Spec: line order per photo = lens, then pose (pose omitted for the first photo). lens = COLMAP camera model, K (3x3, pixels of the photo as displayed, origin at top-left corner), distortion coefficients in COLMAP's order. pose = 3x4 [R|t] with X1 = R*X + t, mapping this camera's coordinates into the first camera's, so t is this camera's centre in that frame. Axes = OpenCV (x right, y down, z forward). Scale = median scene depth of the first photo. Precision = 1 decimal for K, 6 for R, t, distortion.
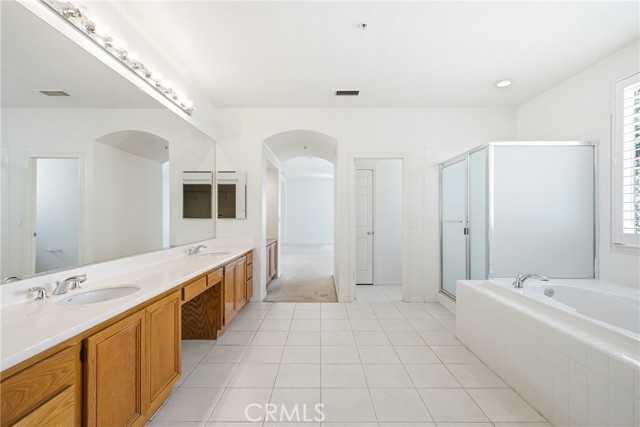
lens RADIAL K [[291.9, 0, 318.2], [0, 291.9, 217.4], [0, 0, 1]] dist [0.000634, 0.000740]
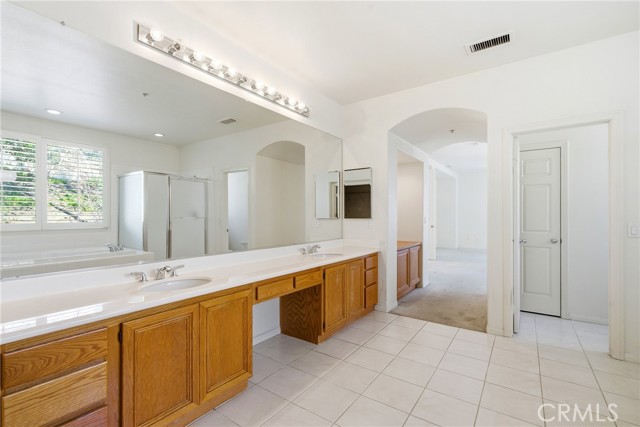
lens RADIAL K [[291.9, 0, 318.2], [0, 291.9, 217.4], [0, 0, 1]] dist [0.000634, 0.000740]
pose [[0.816969, 0.001355, -0.576680, 0.154557], [-0.001885, 0.999998, -0.000321, 0.000417], [0.576679, 0.001349, 0.816970, 0.160430]]
